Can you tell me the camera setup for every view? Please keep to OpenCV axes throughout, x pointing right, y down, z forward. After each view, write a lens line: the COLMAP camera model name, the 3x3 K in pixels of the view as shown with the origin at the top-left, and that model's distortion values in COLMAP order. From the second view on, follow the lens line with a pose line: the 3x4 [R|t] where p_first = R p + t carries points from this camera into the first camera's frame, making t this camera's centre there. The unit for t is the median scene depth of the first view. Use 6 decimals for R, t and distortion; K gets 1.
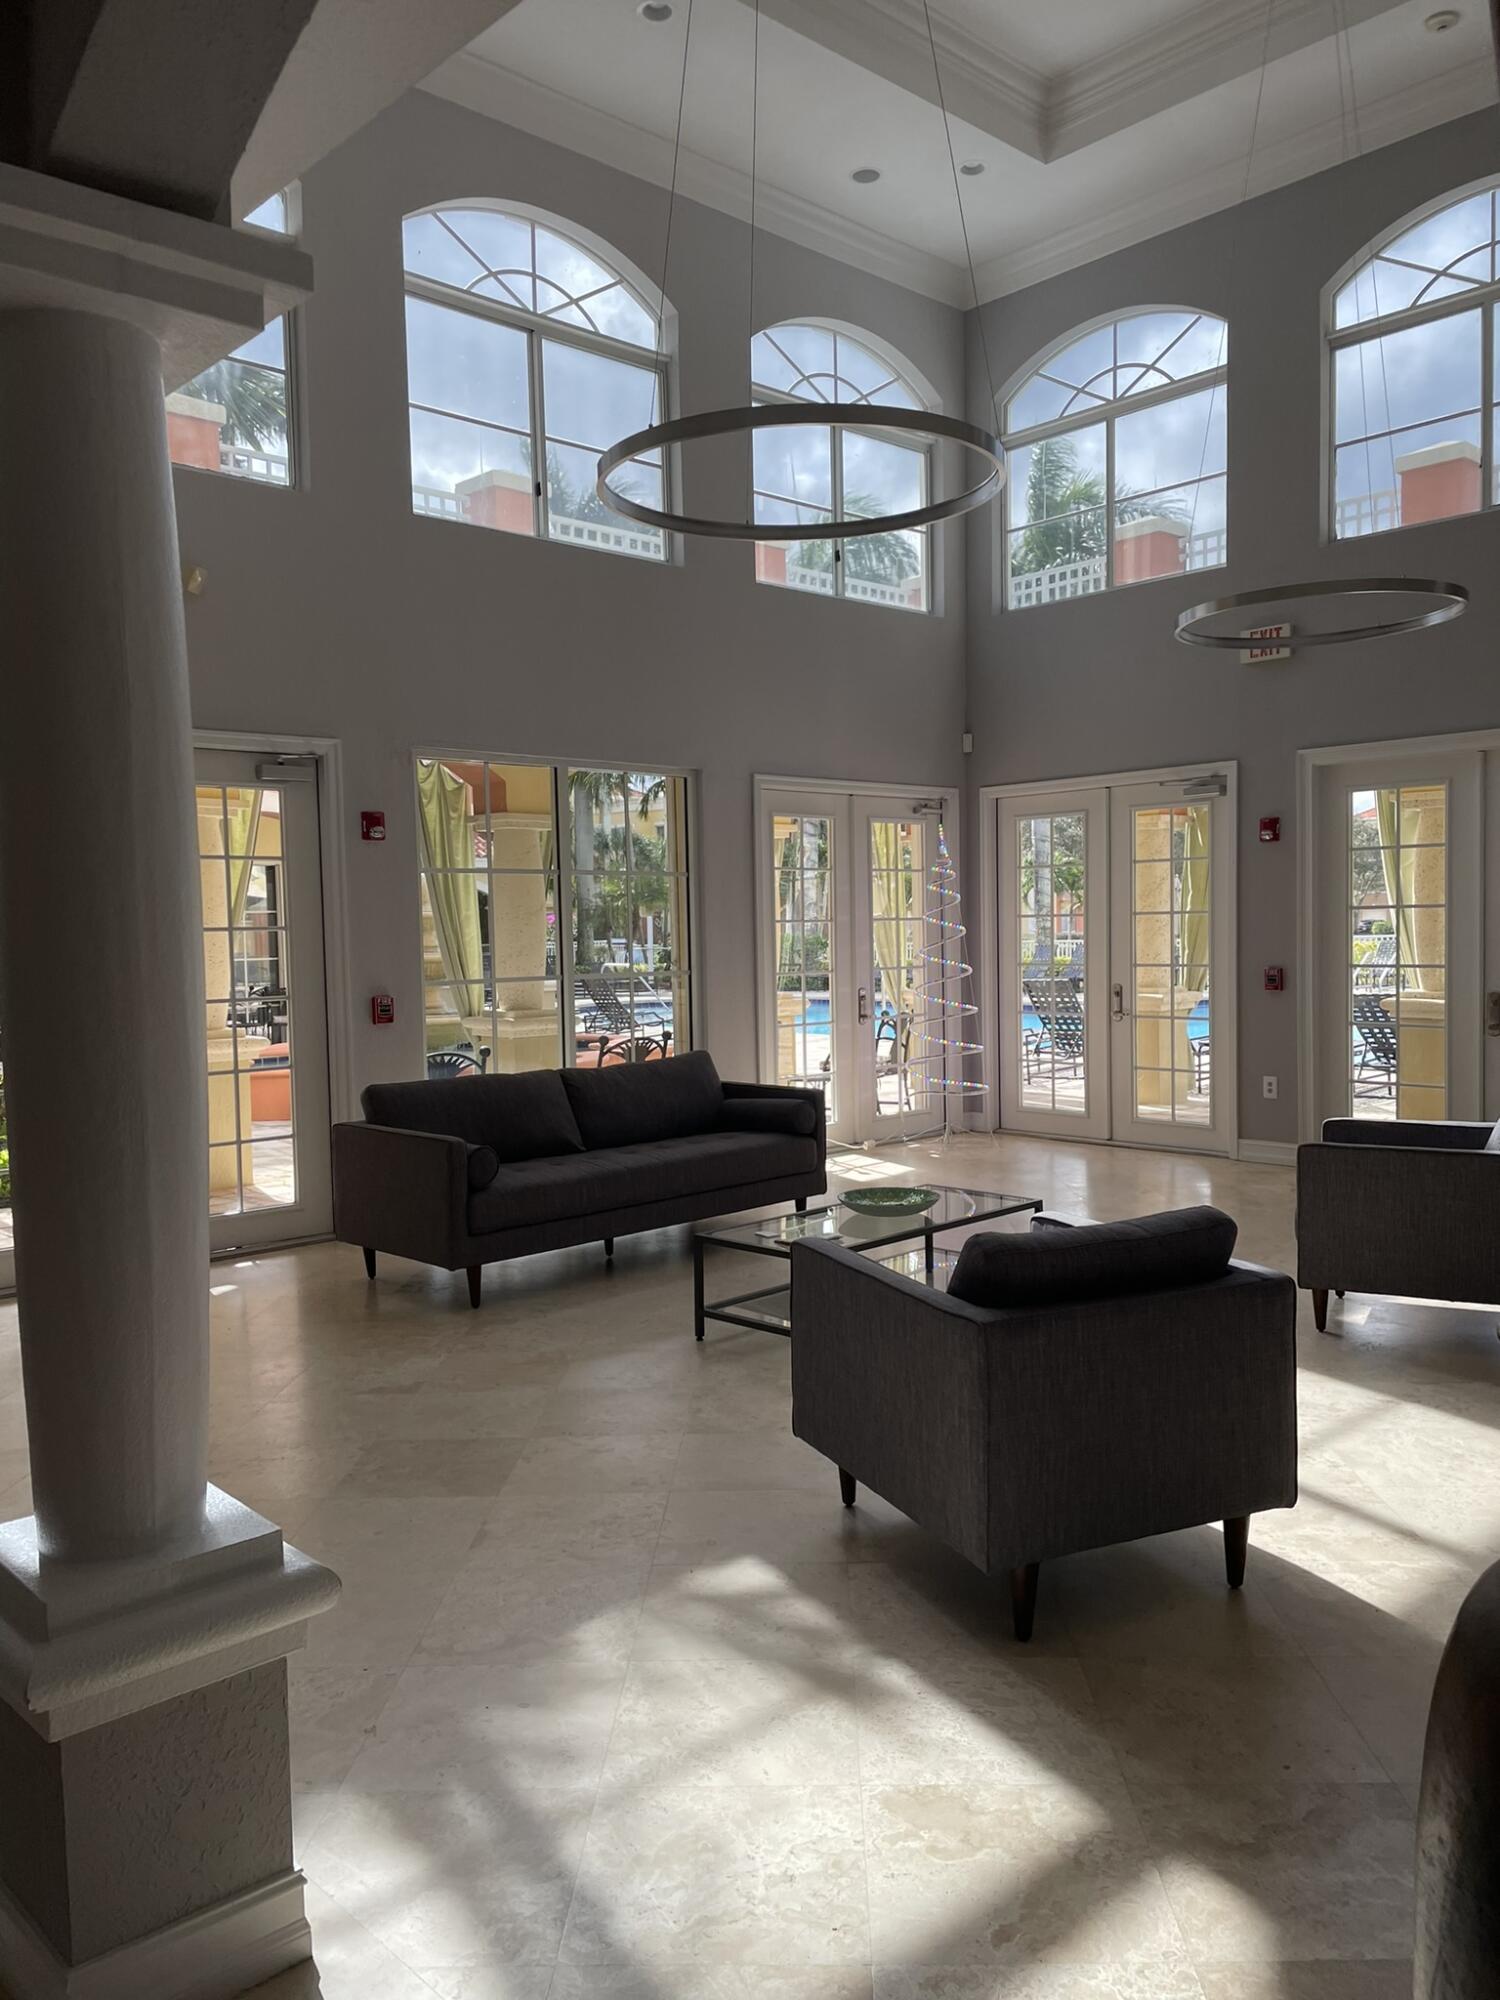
lens RADIAL K [[1523.7, 0, 791.2], [0, 1523.7, 1000.9], [0, 0, 1]] dist [0.088538, -0.114232]
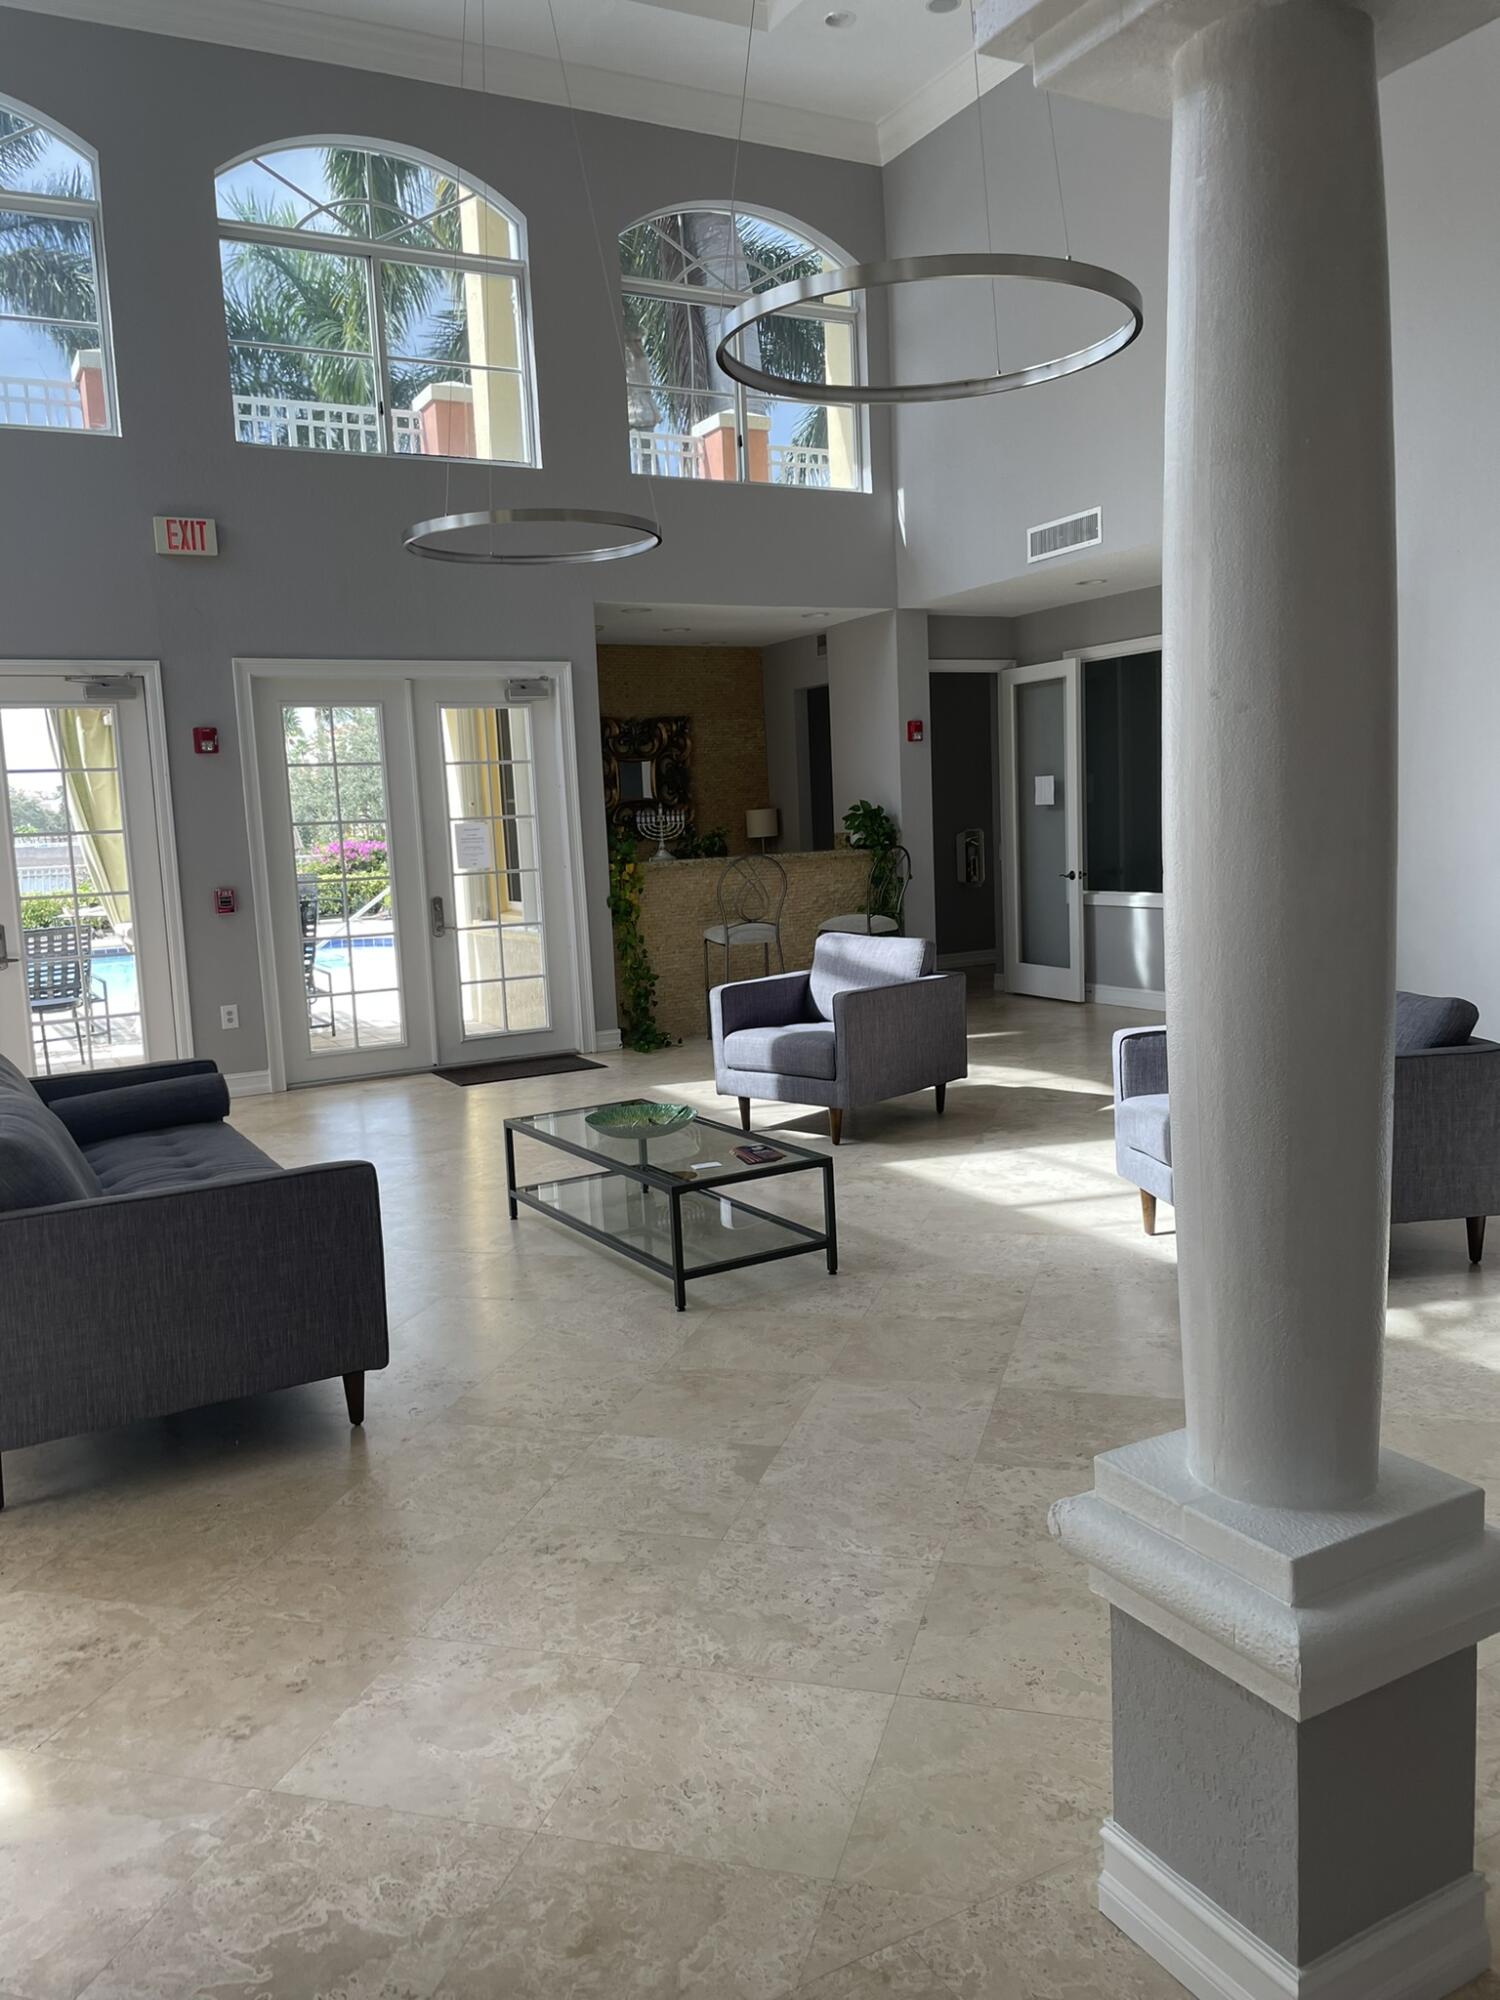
lens RADIAL K [[1523.7, 0, 743.5], [0, 1523.7, 983.6], [0, 0, 1]] dist [0.088538, -0.114232]
pose [[0.257396, -0.102338, 0.960872, -0.771571], [0.088154, 0.992716, 0.082115, -0.020303], [-0.962276, 0.063569, 0.264543, 0.676366]]
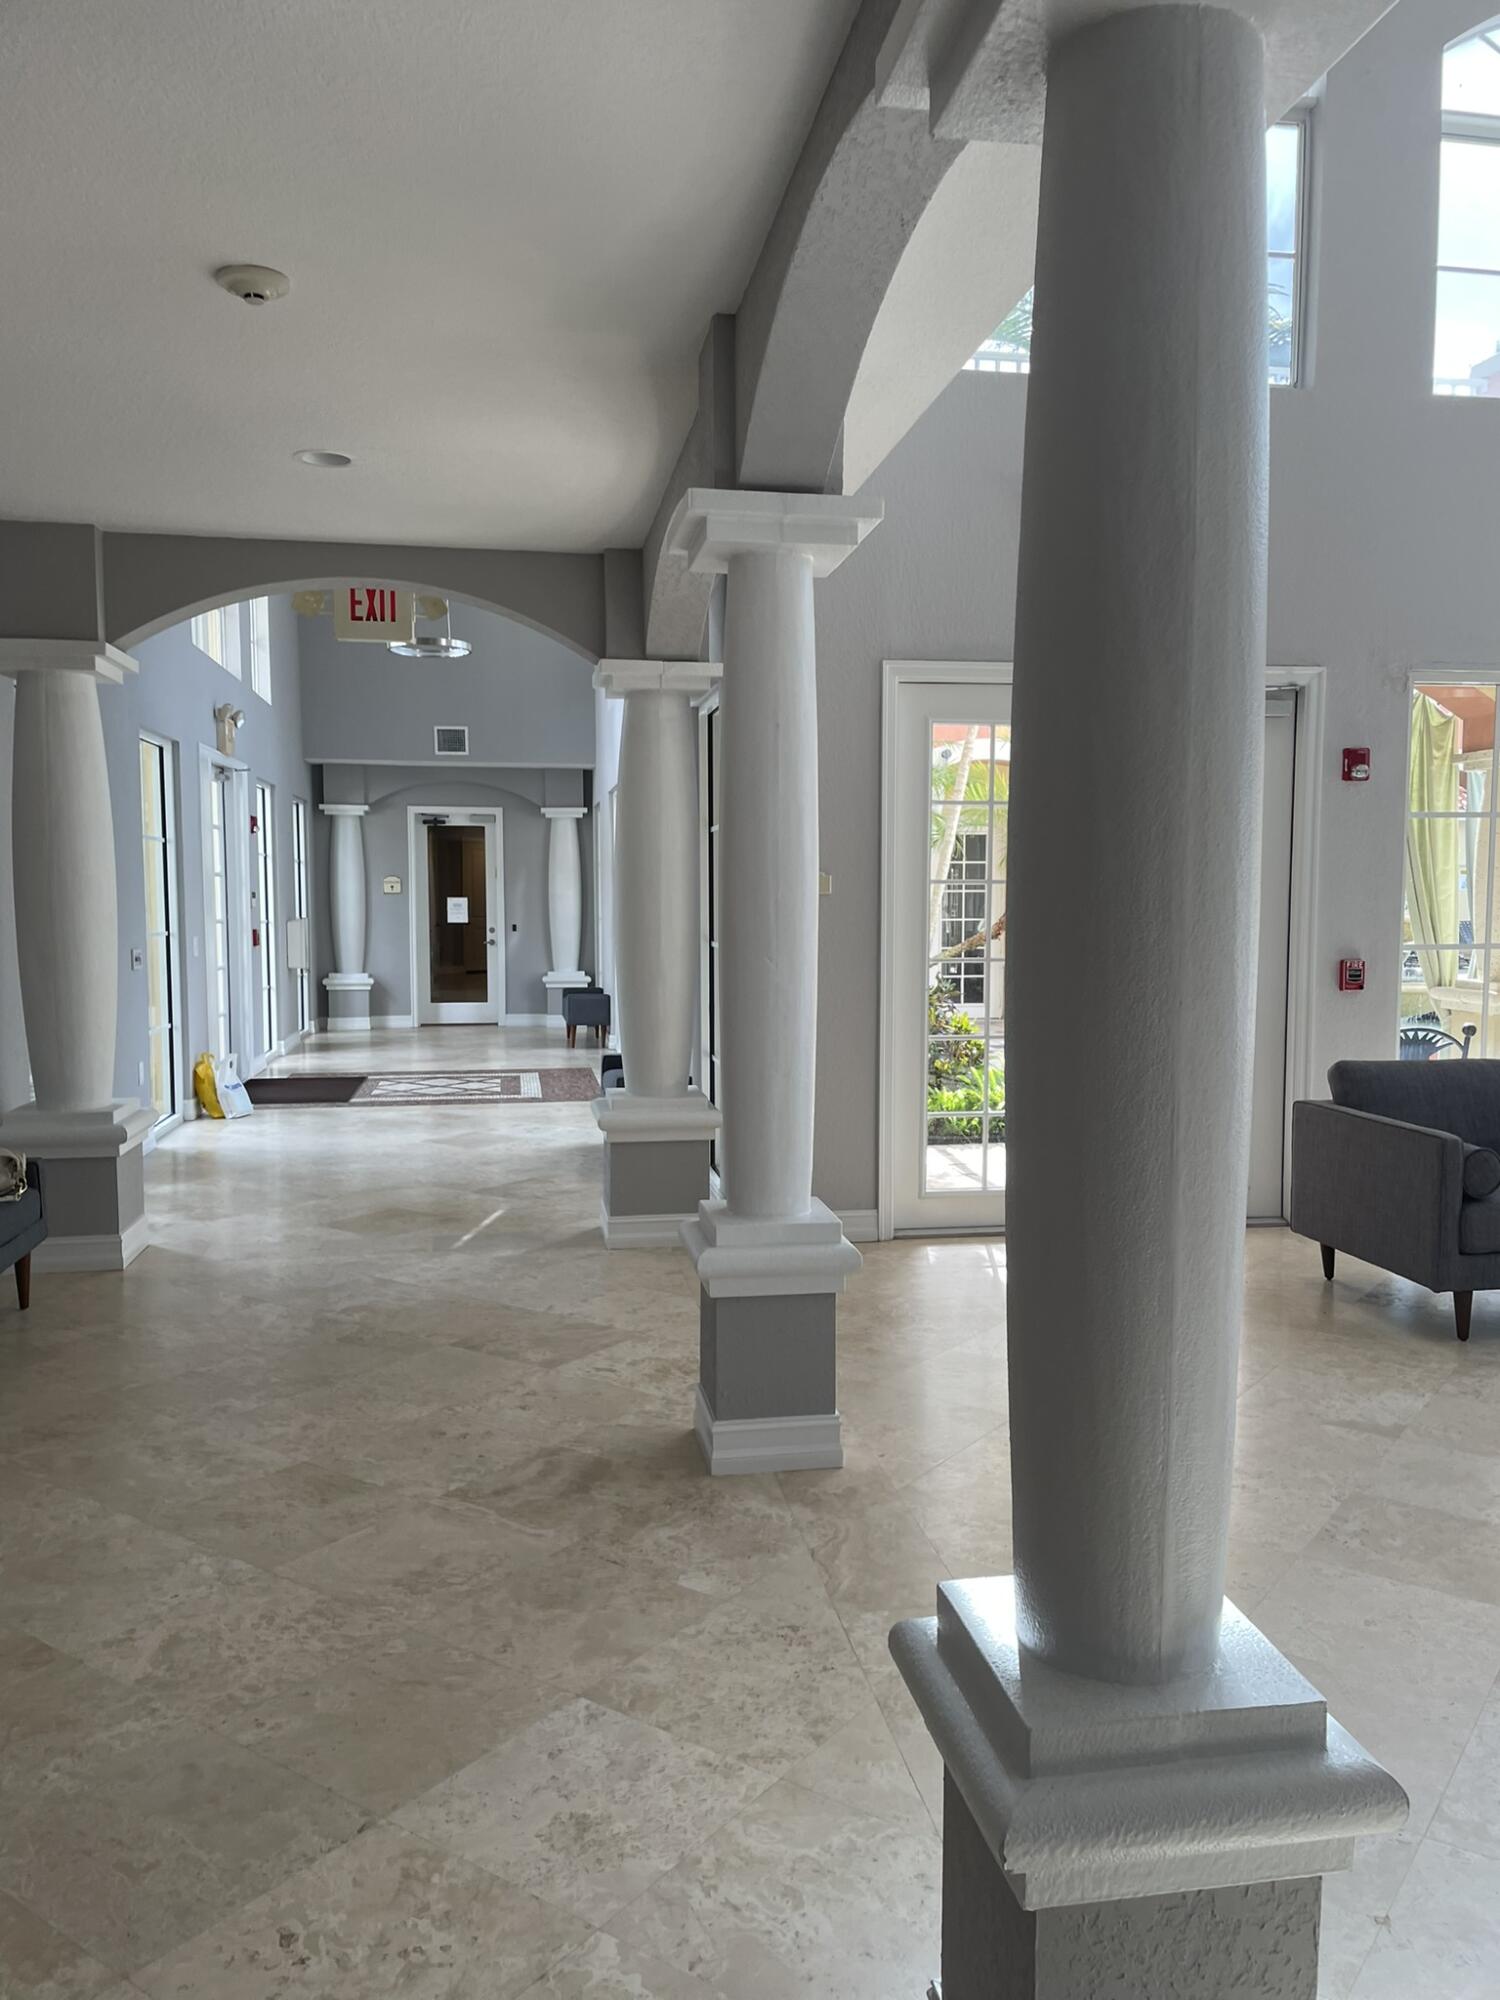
lens RADIAL K [[1523.7, 0, 742.5], [0, 1523.7, 1006.4], [0, 0, 1]] dist [0.088538, -0.114232]
pose [[0.818346, 0.062869, -0.571277, -0.059077], [-0.045379, 0.997964, 0.044822, 0.000236], [0.572932, -0.010756, 0.819532, 0.095050]]
